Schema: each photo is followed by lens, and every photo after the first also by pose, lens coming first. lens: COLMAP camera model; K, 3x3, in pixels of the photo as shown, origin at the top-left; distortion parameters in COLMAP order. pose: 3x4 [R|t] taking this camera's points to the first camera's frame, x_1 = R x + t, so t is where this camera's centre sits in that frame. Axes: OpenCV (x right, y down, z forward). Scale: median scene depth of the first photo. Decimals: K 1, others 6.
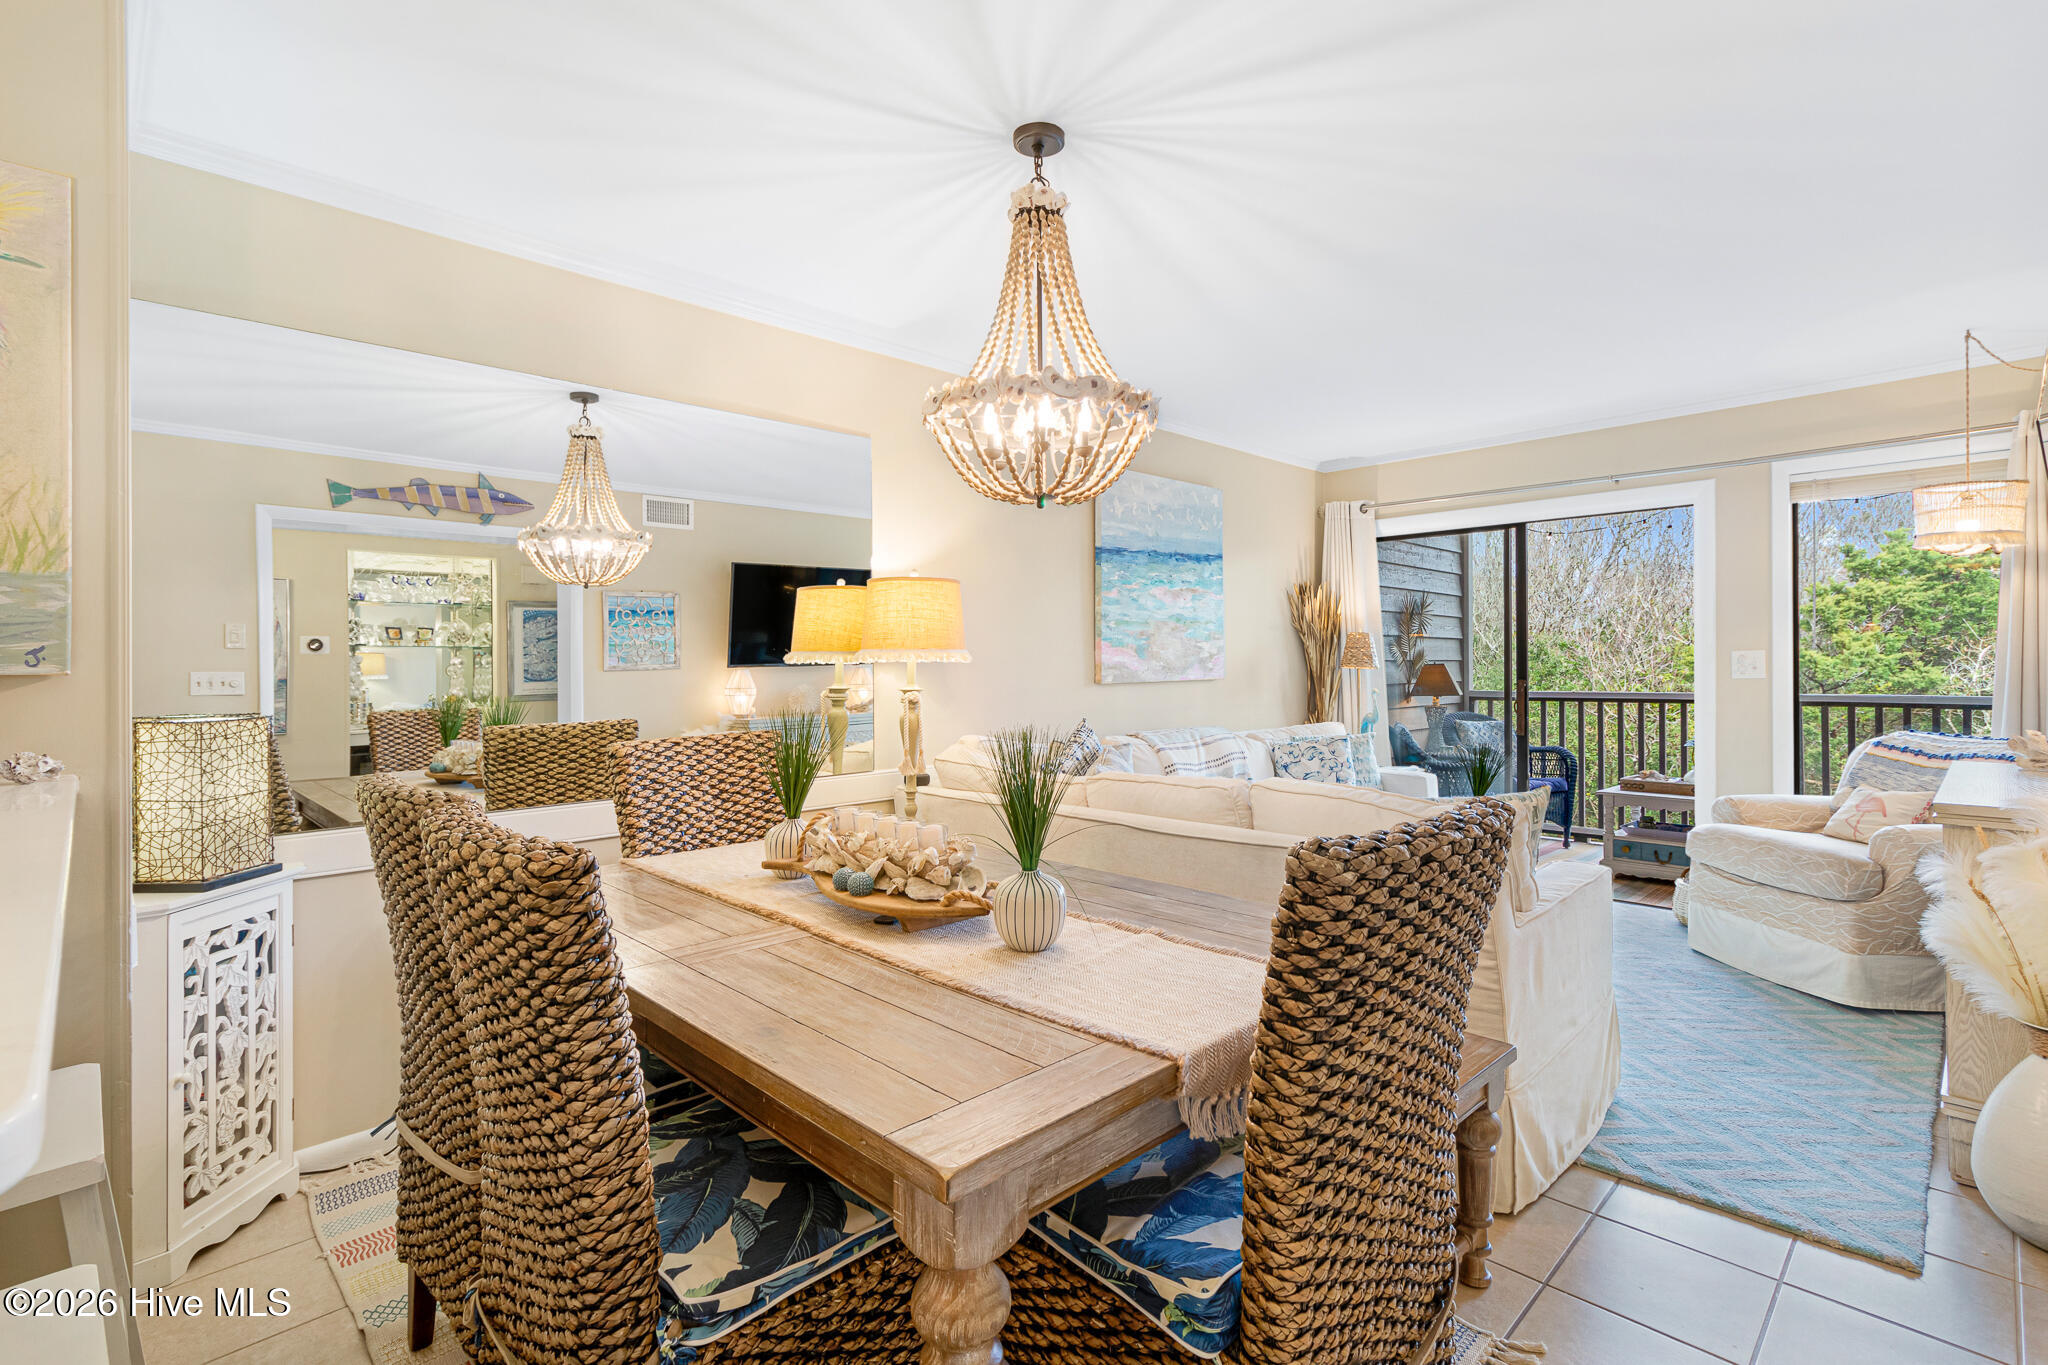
lens RADIAL K [[947.7, 0, 1024.3], [0, 947.7, 674.9], [0, 0, 1]] dist [-0.010229, -0.000133]
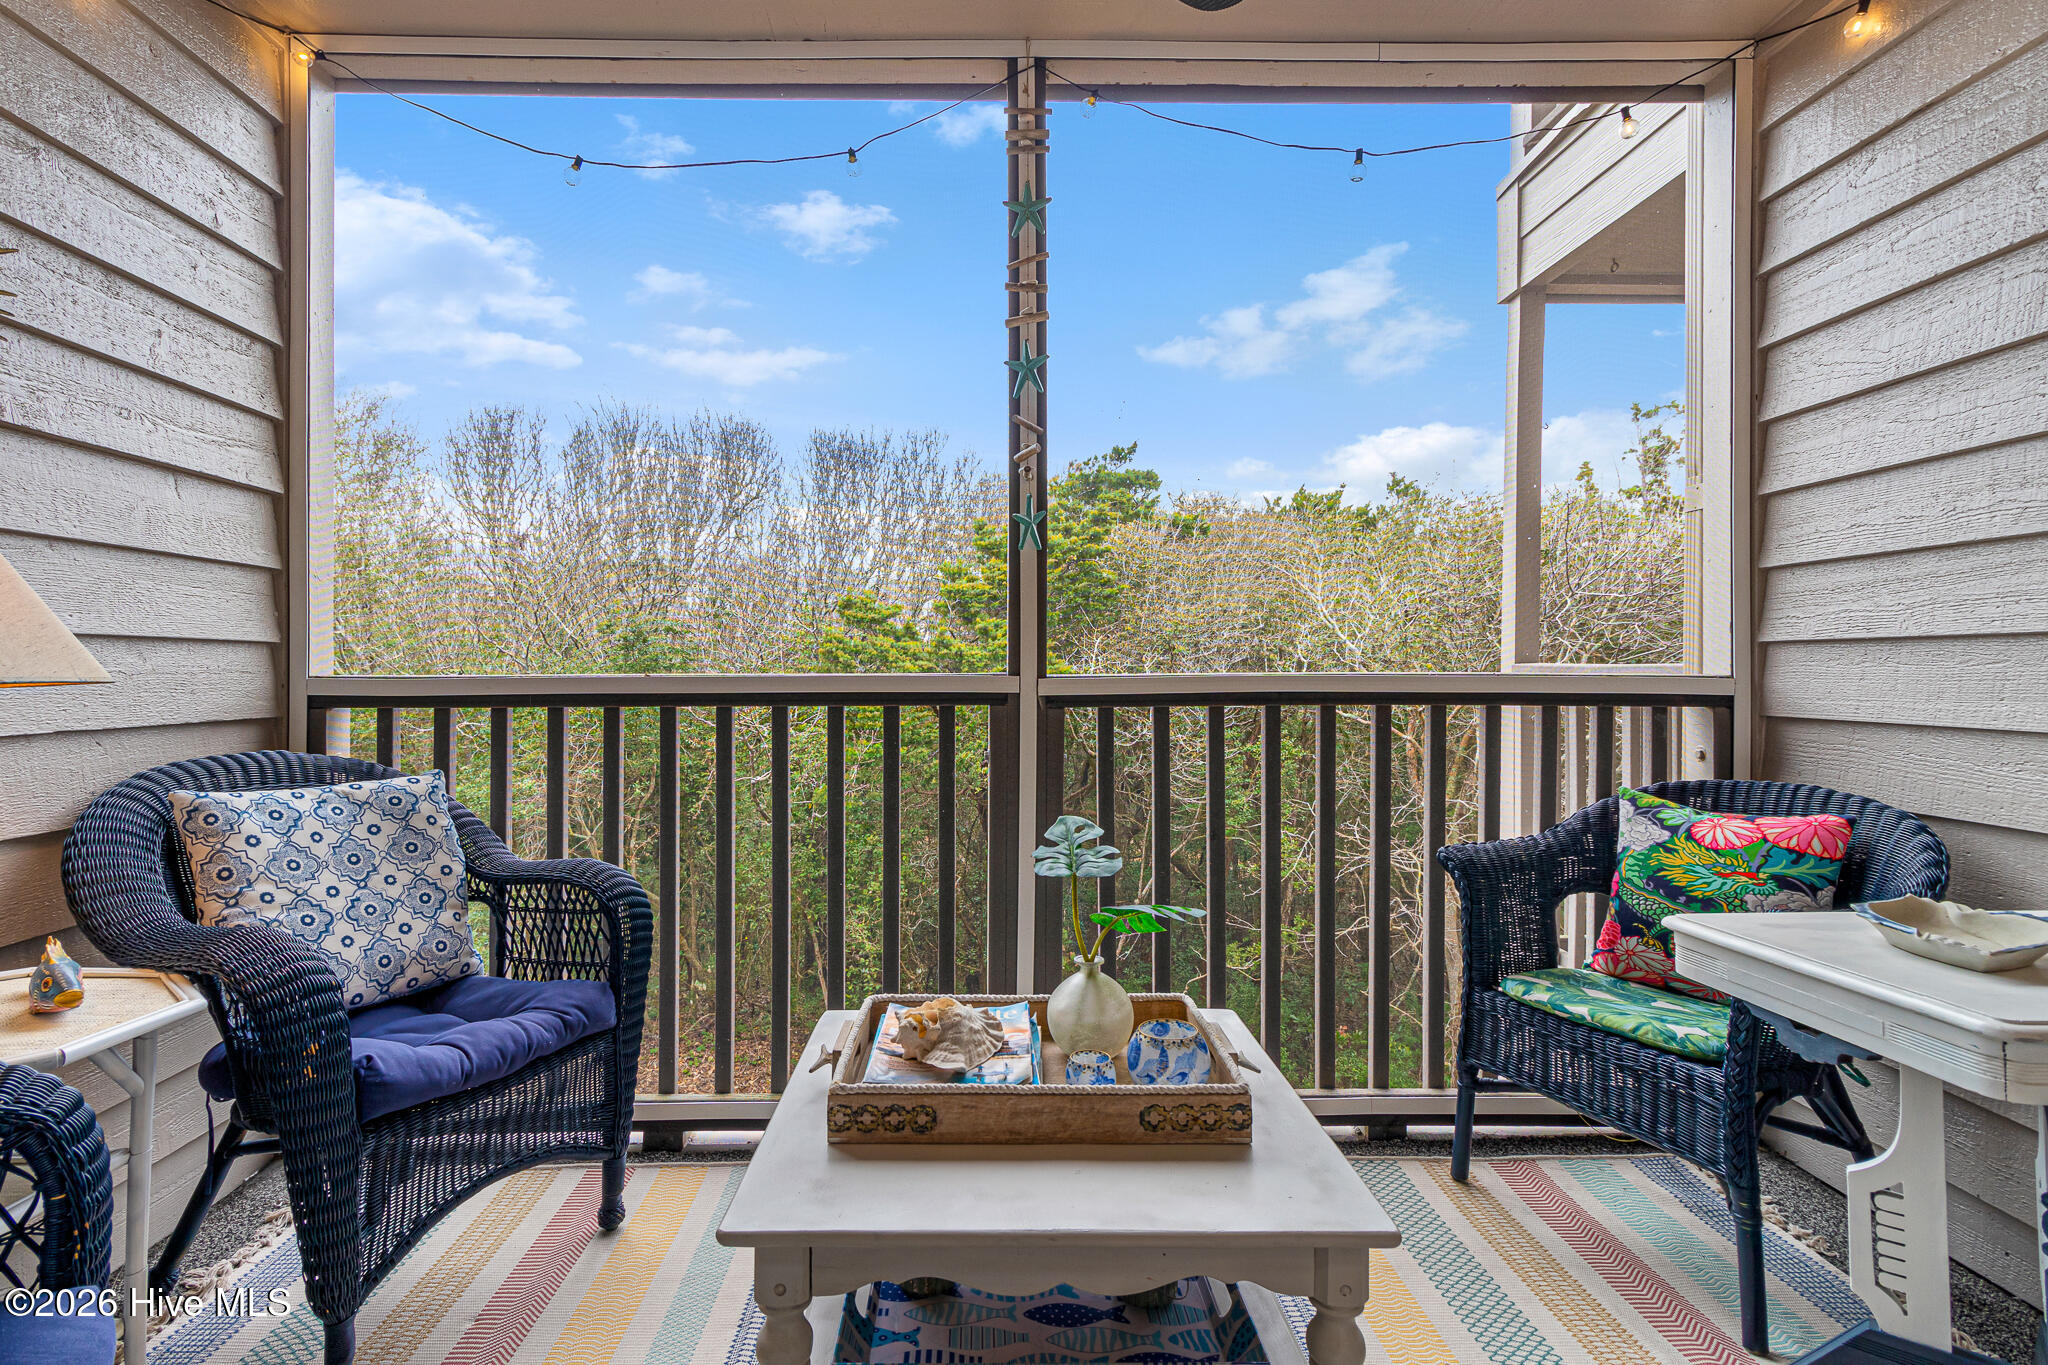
lens RADIAL K [[947.7, 0, 1005.9], [0, 947.7, 671.5], [0, 0, 1]] dist [-0.010229, -0.000133]
pose [[0.688407, -0.001131, 0.725324, 0.411623], [0.002114, 0.999998, -0.000447, 0.015927], [-0.725322, 0.001841, 0.688408, 0.658139]]
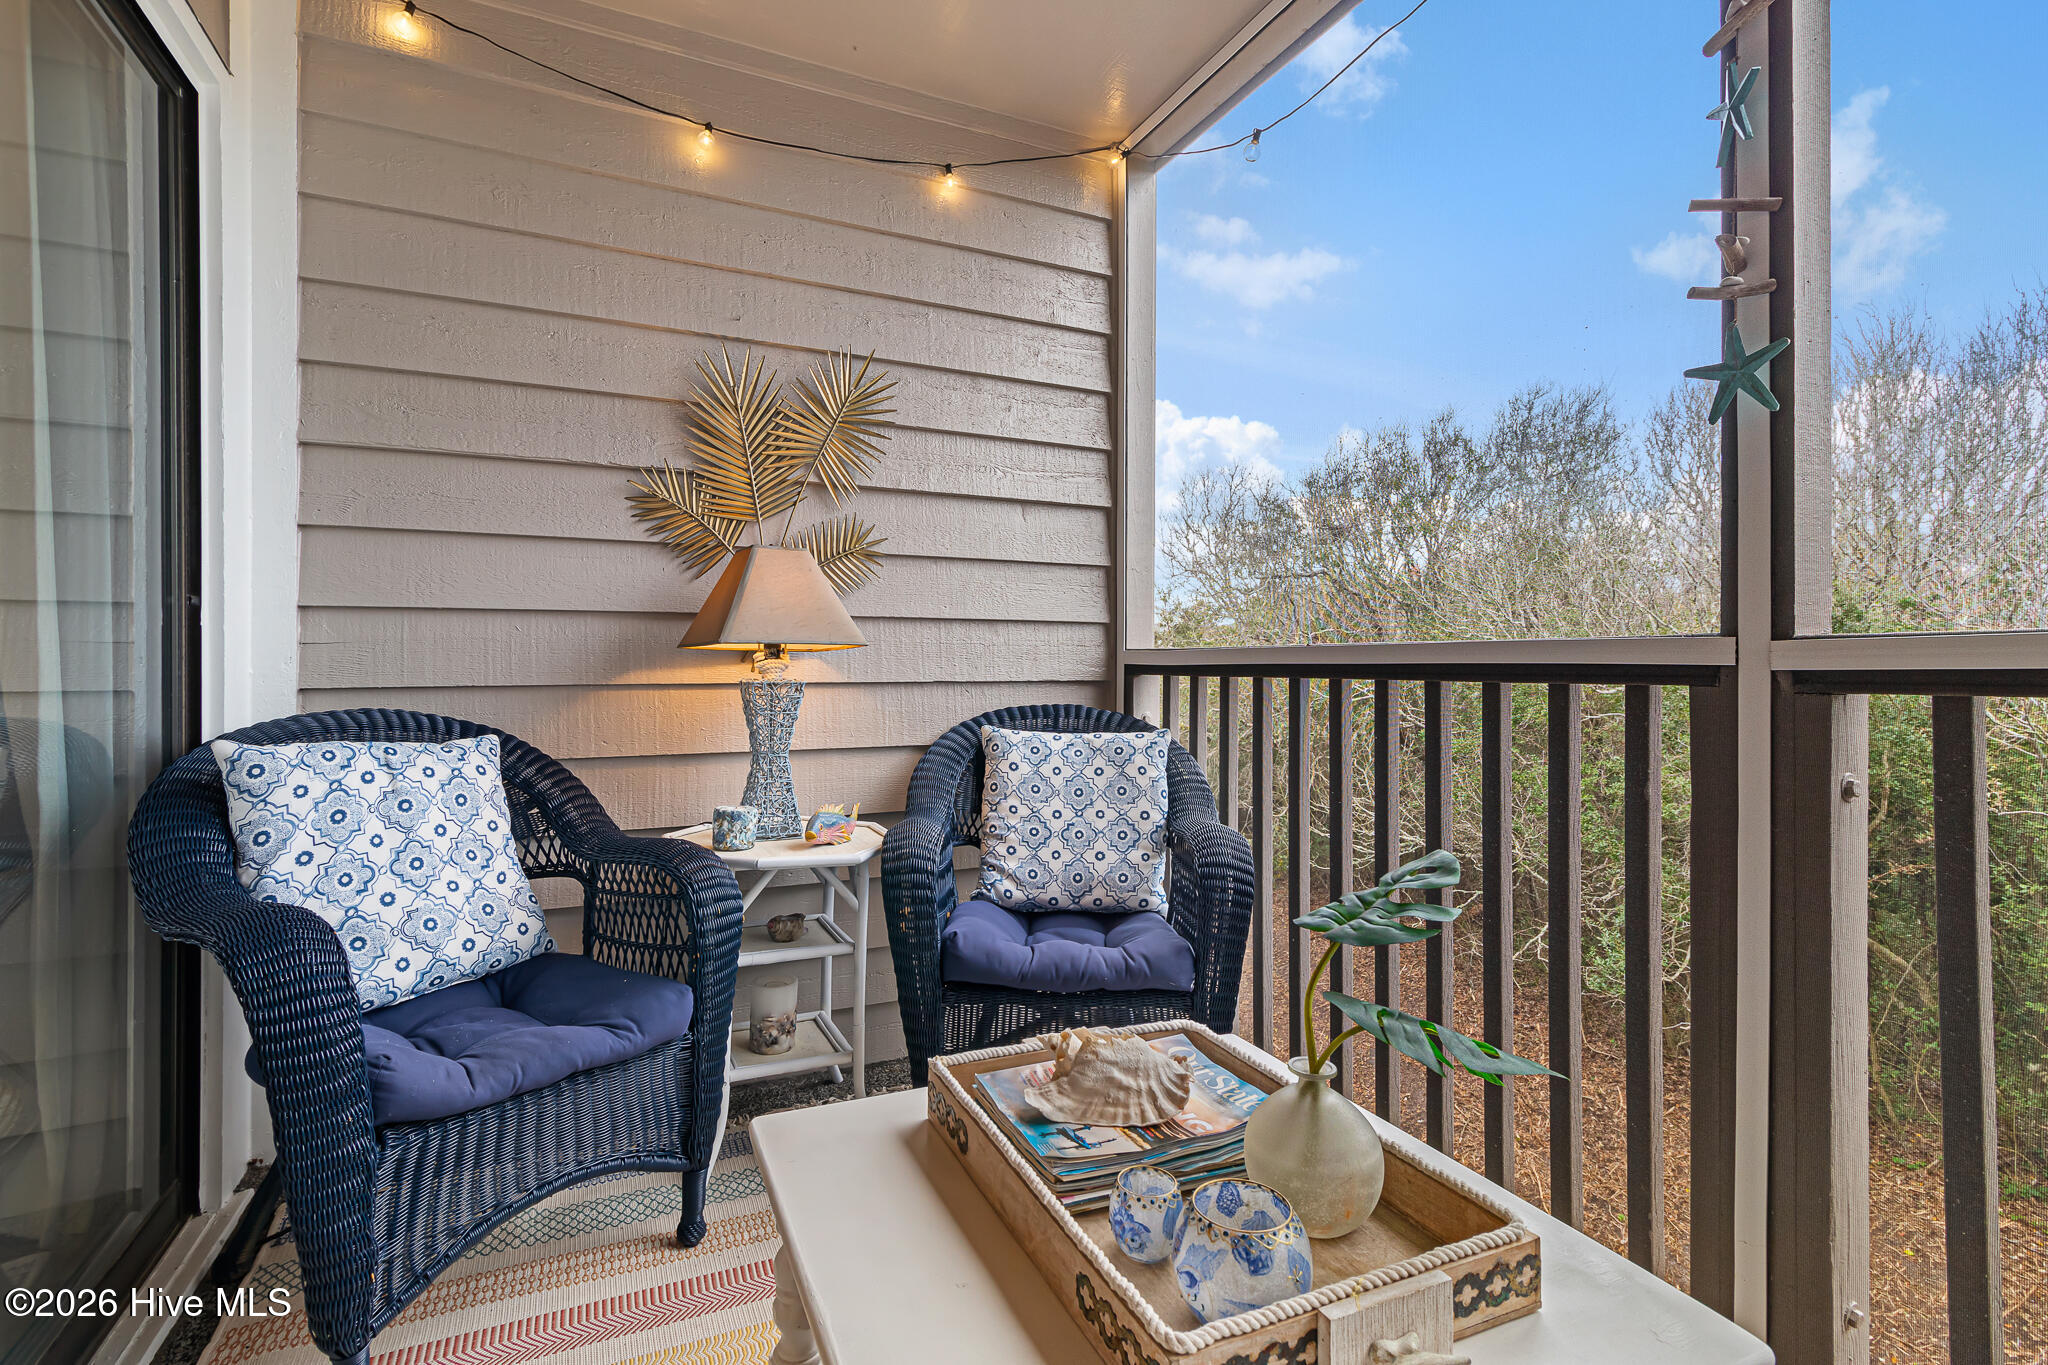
lens RADIAL K [[947.7, 0, 1039.0], [0, 947.7, 657.3], [0, 0, 1]] dist [-0.010229, -0.000133]
pose [[0.944961, 0.000725, -0.327181, 0.558792], [-0.002350, 0.999987, -0.004571, 0.021759], [0.327174, 0.005088, 0.944950, 0.655126]]
